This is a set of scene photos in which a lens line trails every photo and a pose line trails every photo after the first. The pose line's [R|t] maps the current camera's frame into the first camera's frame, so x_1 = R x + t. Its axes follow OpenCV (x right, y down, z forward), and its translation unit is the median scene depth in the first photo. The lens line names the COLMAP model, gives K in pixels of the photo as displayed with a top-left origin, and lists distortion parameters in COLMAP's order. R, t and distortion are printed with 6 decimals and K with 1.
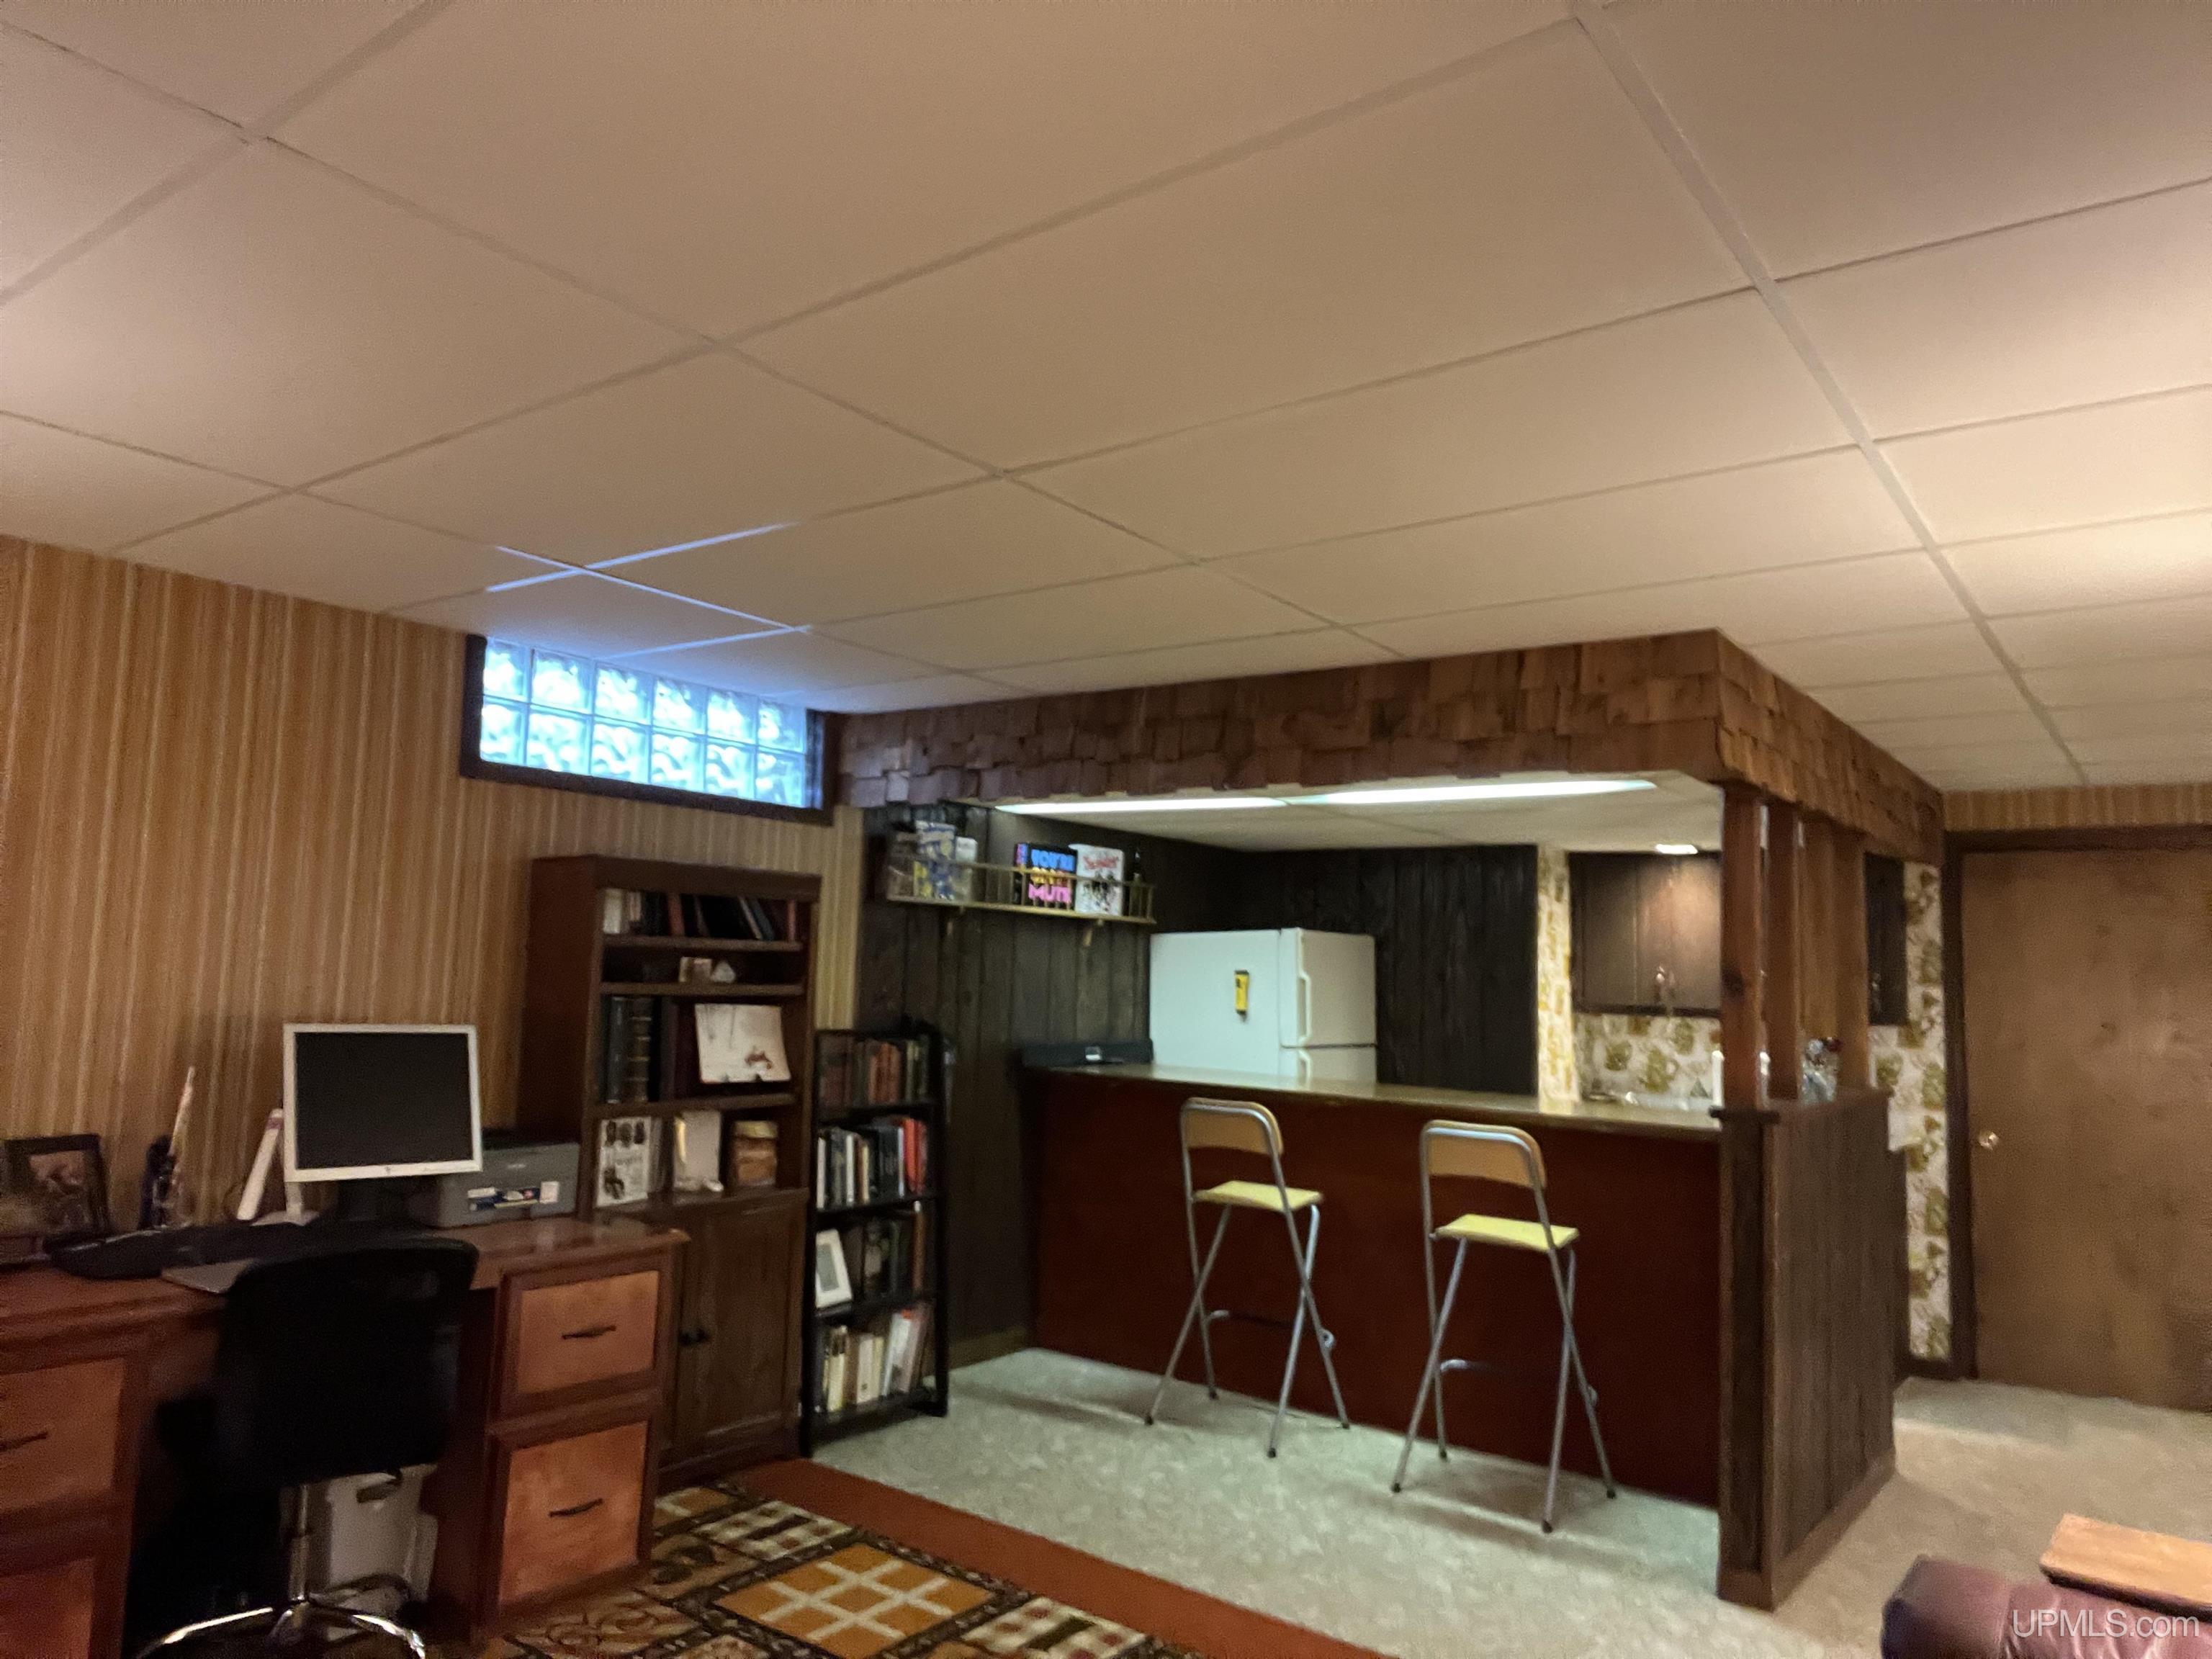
lens RADIAL K [[1447.4, 0, 1106.0], [0, 1447.4, 829.5], [0, 0, 1]] dist [-0.004517, -0.001632]
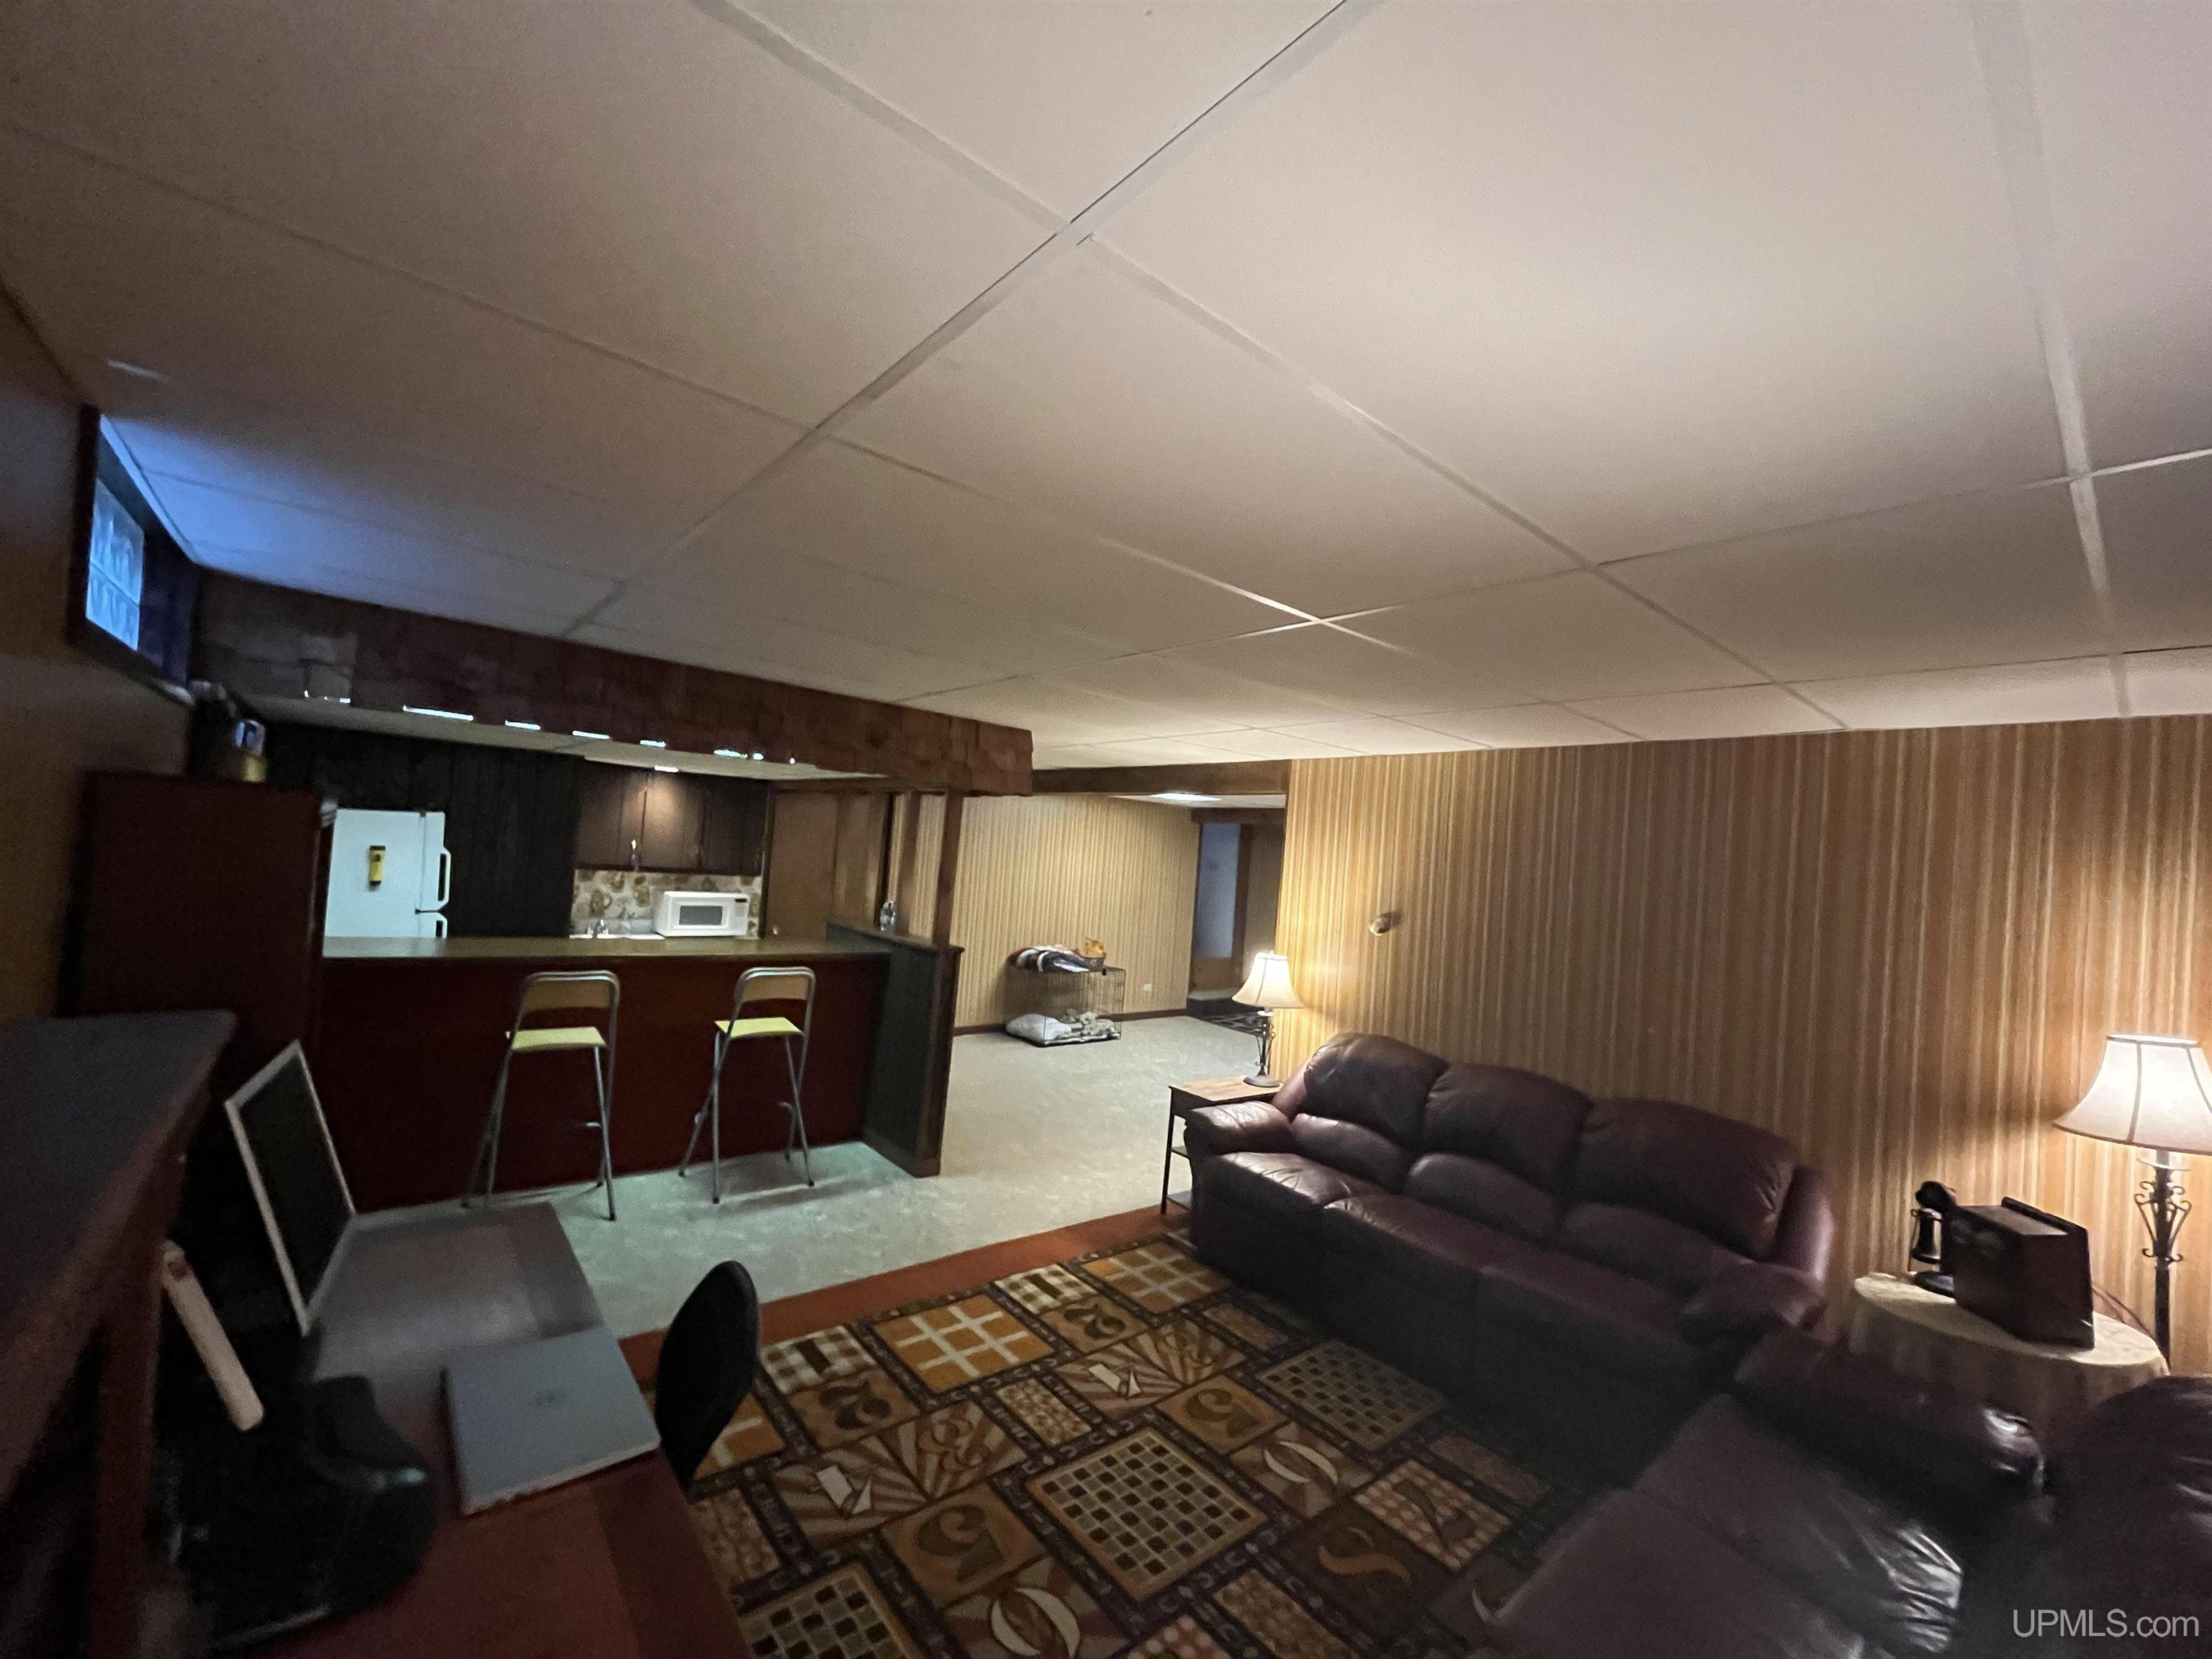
lens RADIAL K [[907.1, 0, 1106.0], [0, 907.1, 829.5], [0, 0, 1]] dist [0.001254, 0.000033]
pose [[0.231973, 0.007015, 0.972697, -0.667005], [-0.159820, 0.986659, 0.030999, -0.039817], [-0.959503, -0.162647, 0.229999, 0.437007]]
